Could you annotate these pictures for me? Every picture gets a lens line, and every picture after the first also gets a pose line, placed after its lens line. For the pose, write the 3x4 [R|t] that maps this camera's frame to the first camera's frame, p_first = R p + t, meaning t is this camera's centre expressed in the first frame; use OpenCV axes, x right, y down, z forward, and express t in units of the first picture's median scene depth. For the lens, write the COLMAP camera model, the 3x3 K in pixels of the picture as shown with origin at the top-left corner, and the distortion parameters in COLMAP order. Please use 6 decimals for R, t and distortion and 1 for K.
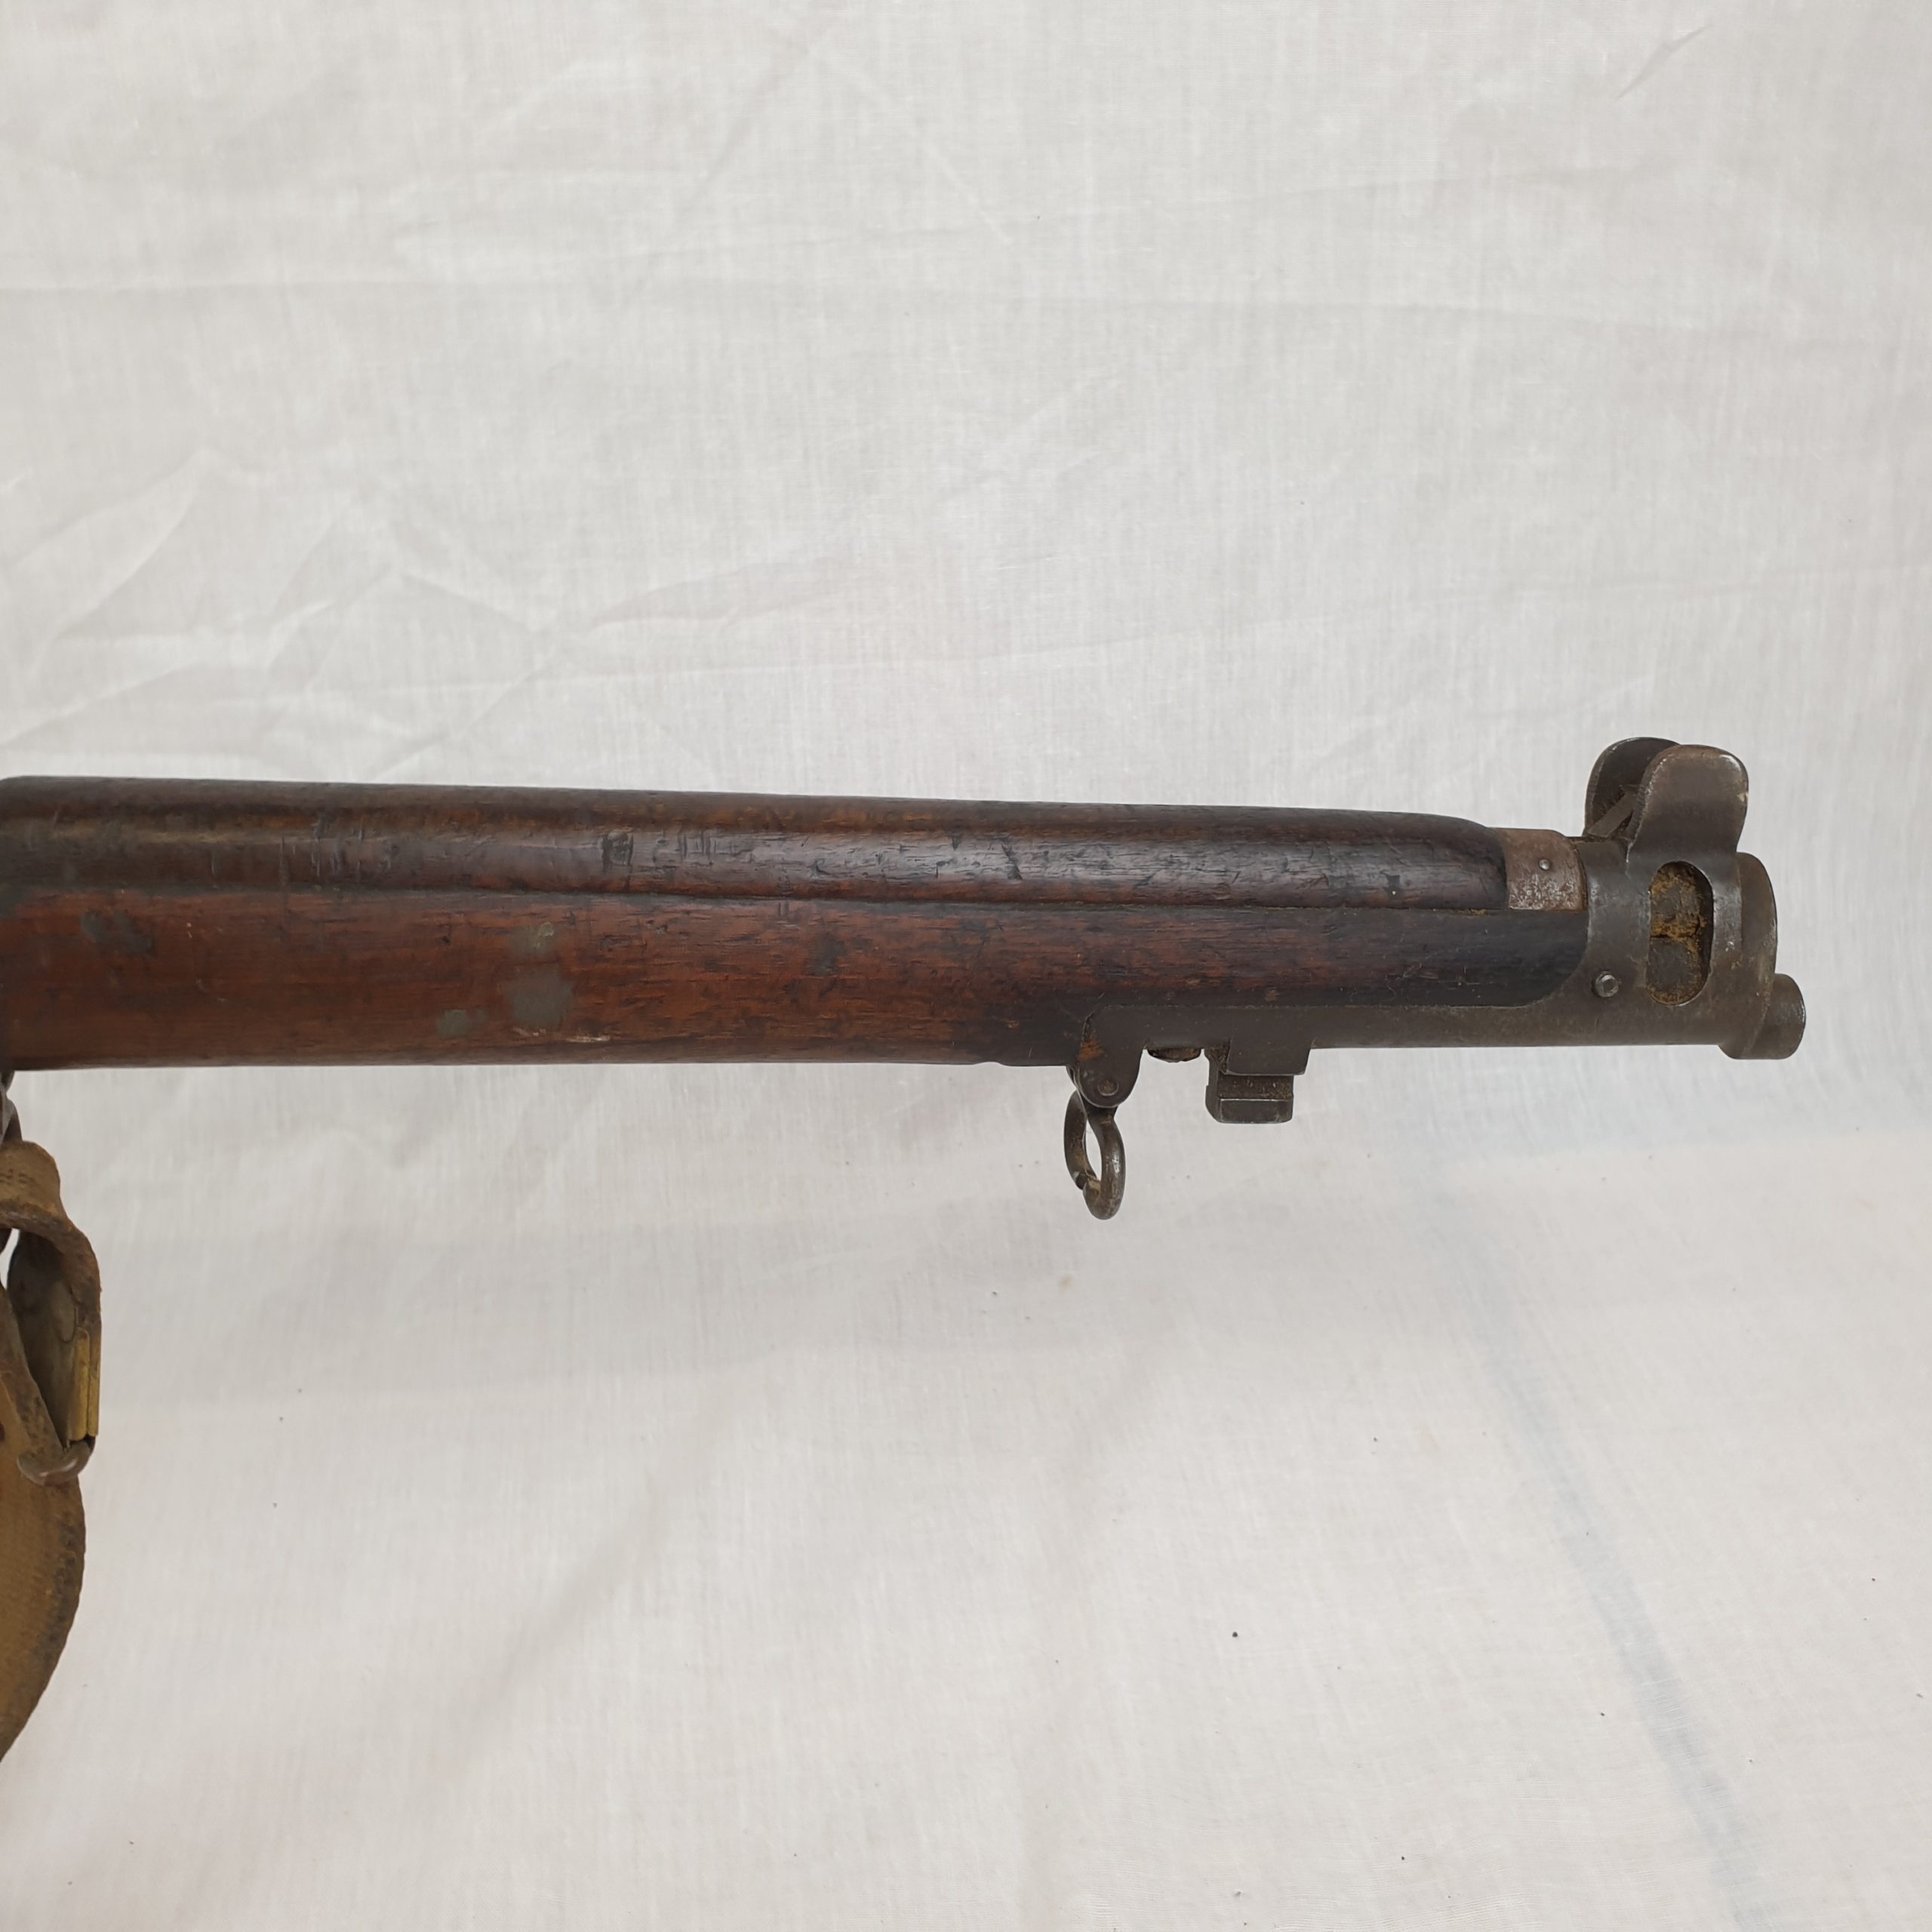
lens RADIAL K [[2084.2, 0, 970.3], [0, 2084.2, 948.0], [0, 0, 1]] dist [-0.016221, 0.000000]
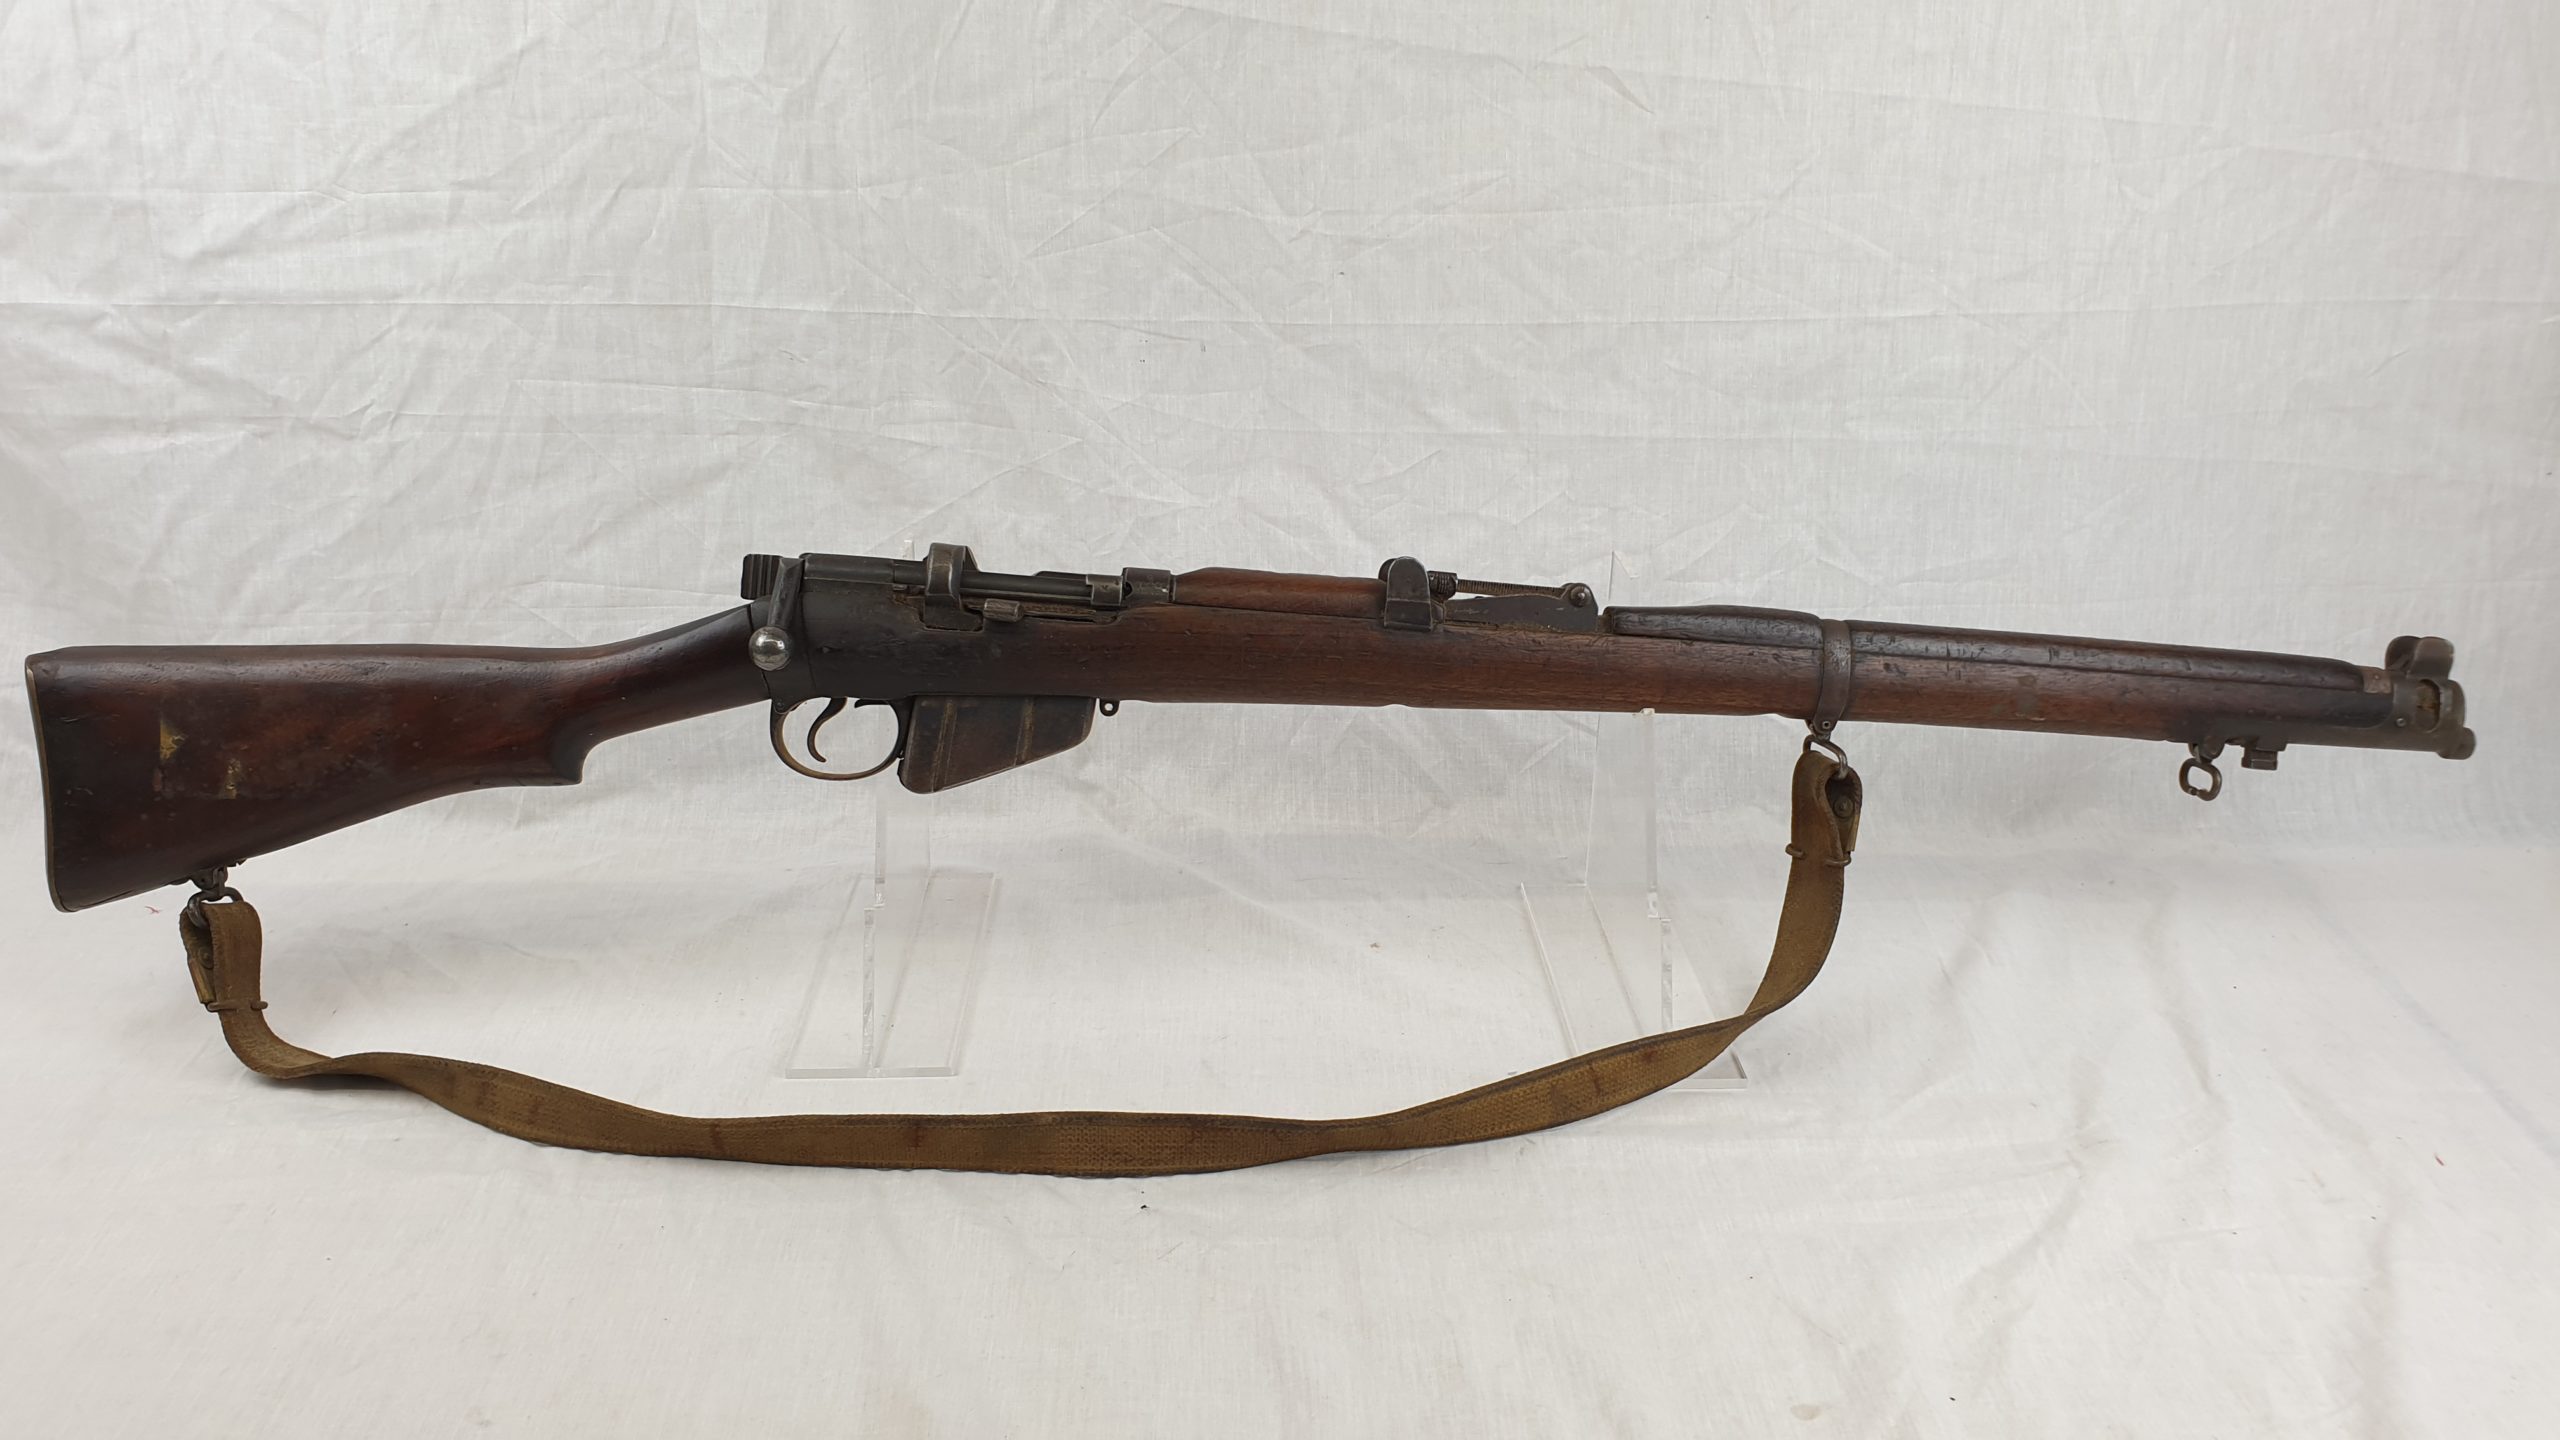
lens RADIAL K [[2033.3, 0, 1295.1], [0, 2033.3, 715.8], [0, 0, 1]] dist [0.030273, -0.036103]
pose [[0.997134, 0.041721, -0.063113, -0.714198], [-0.048749, 0.992253, -0.114267, 0.284582], [0.057857, 0.117016, 0.991443, -1.281023]]
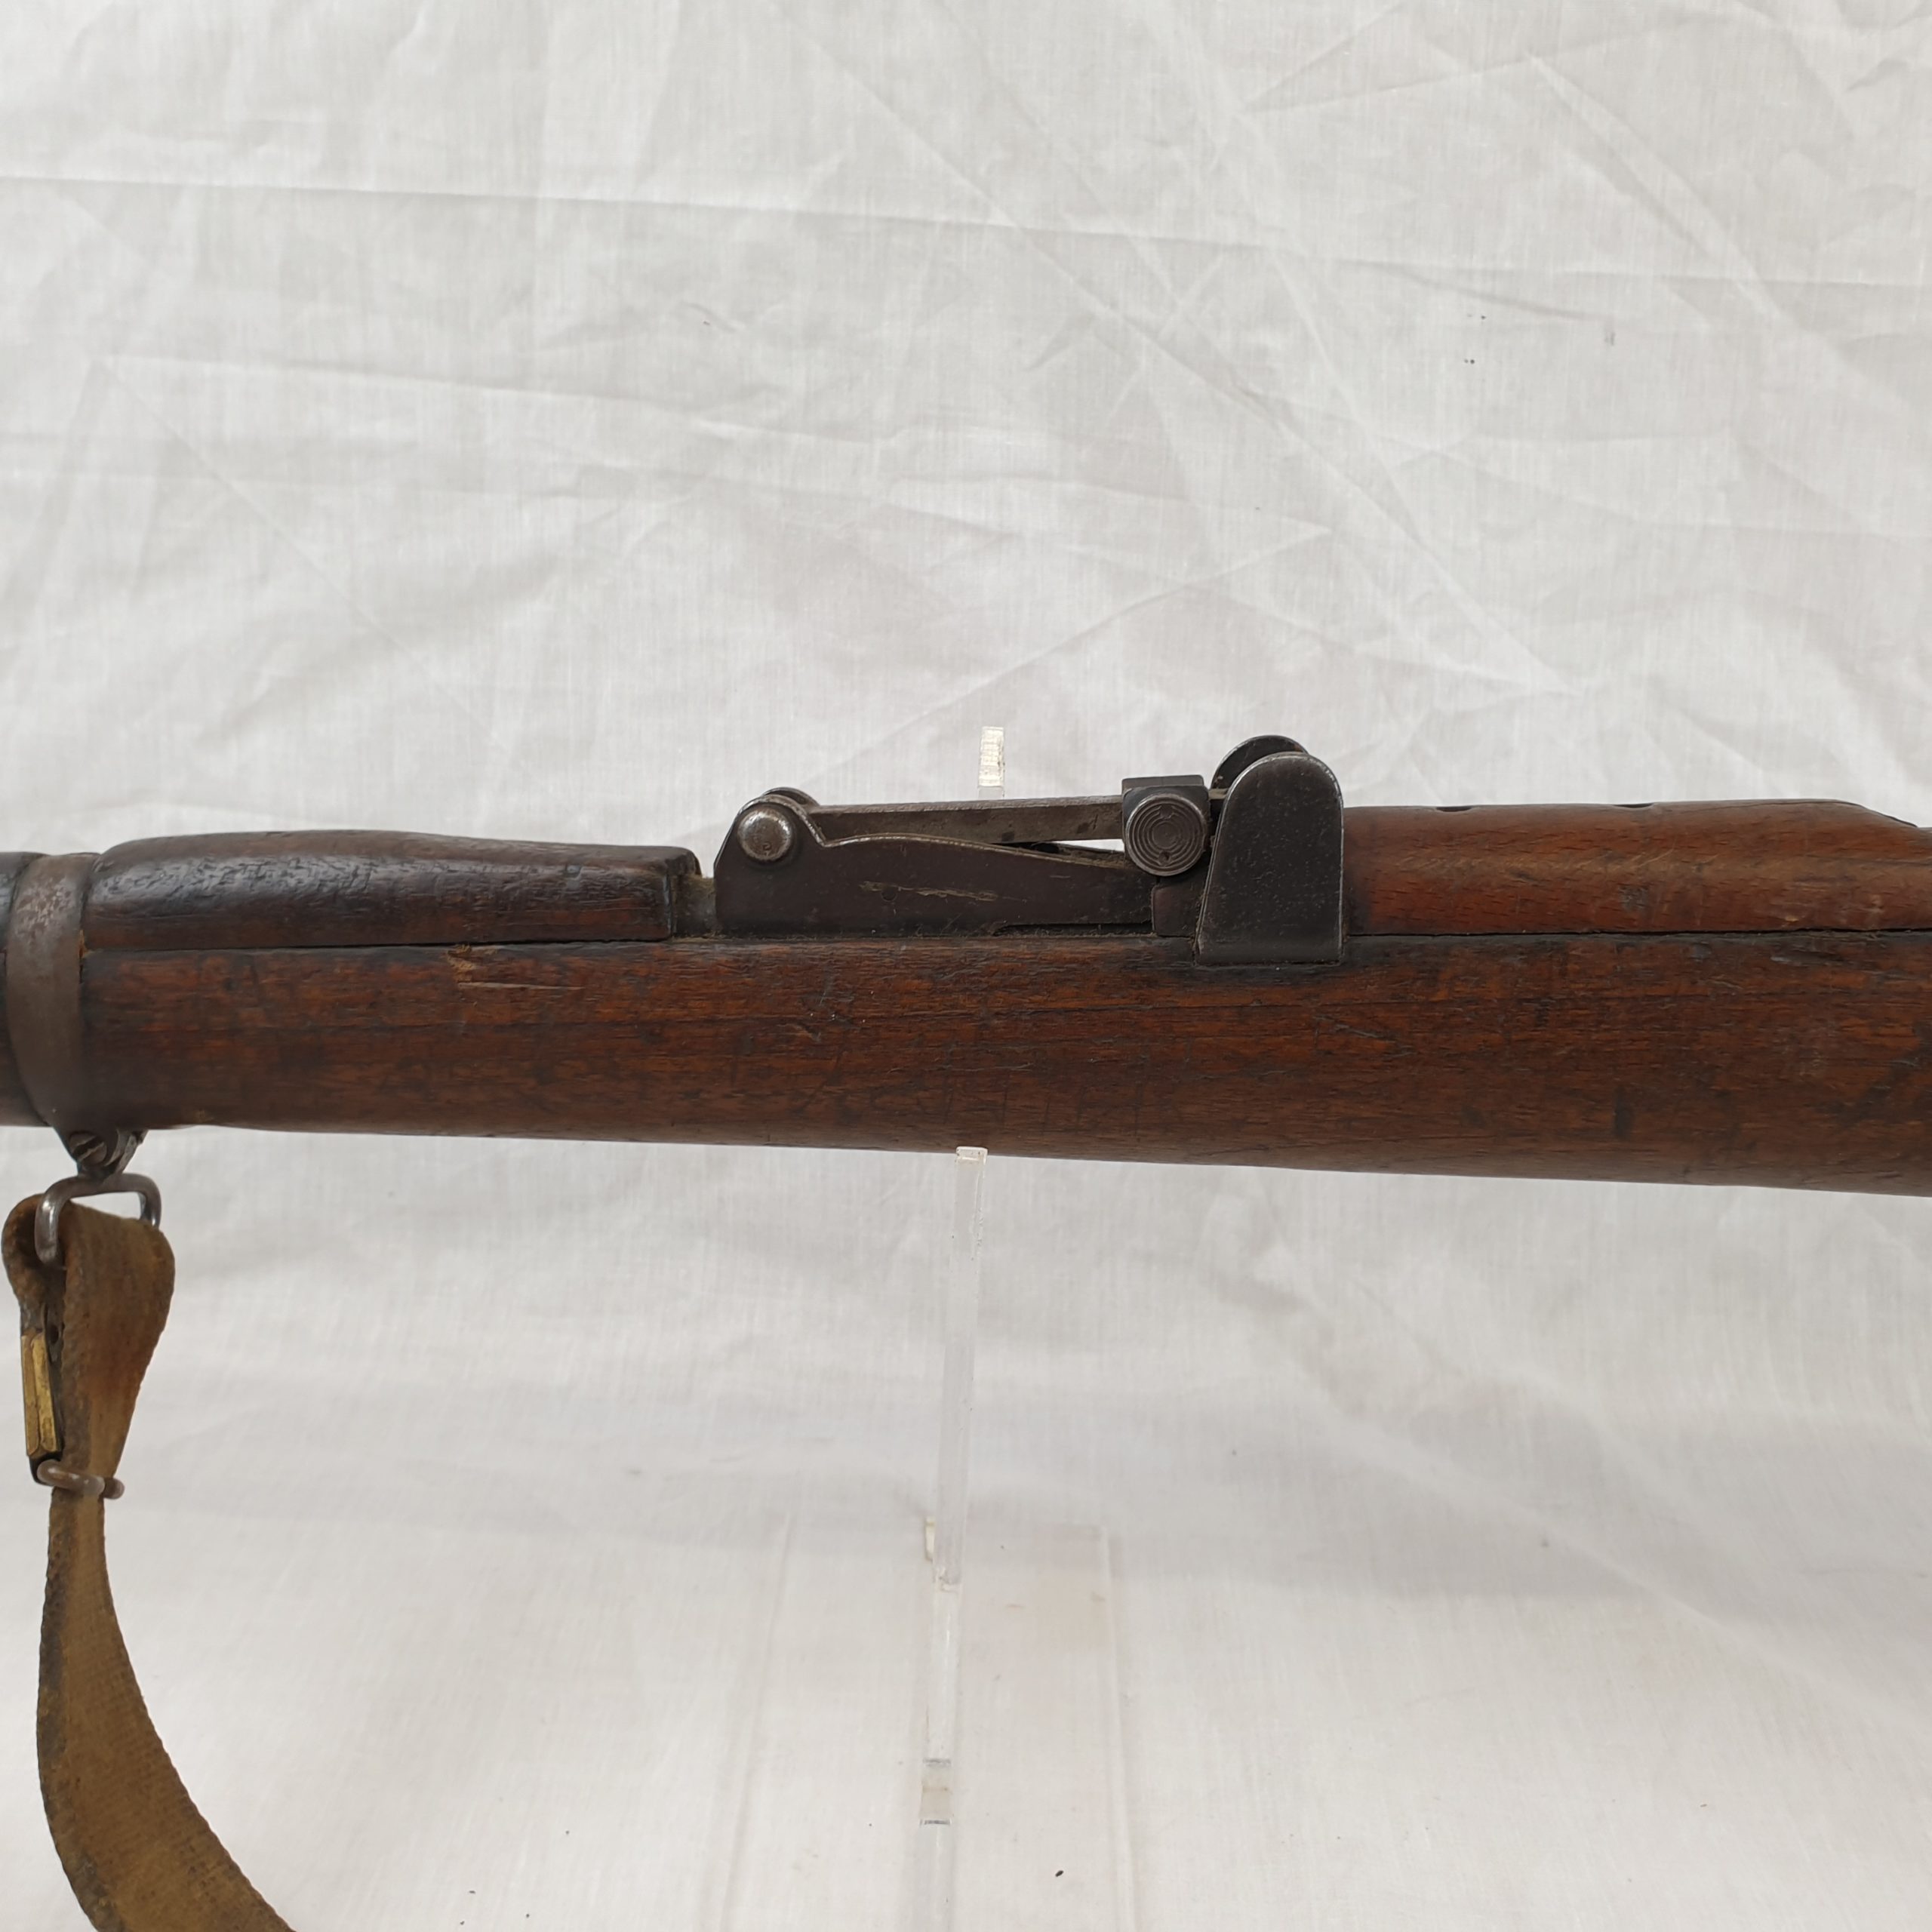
lens RADIAL K [[2084.2, 0, 960.2], [0, 2084.2, 940.7], [0, 0, 1]] dist [-0.016221, 0.000000]
pose [[0.989947, 0.083460, -0.114193, -1.151612], [-0.100118, 0.983768, -0.148921, 0.106571], [0.099911, 0.158856, 0.982233, -0.096202]]
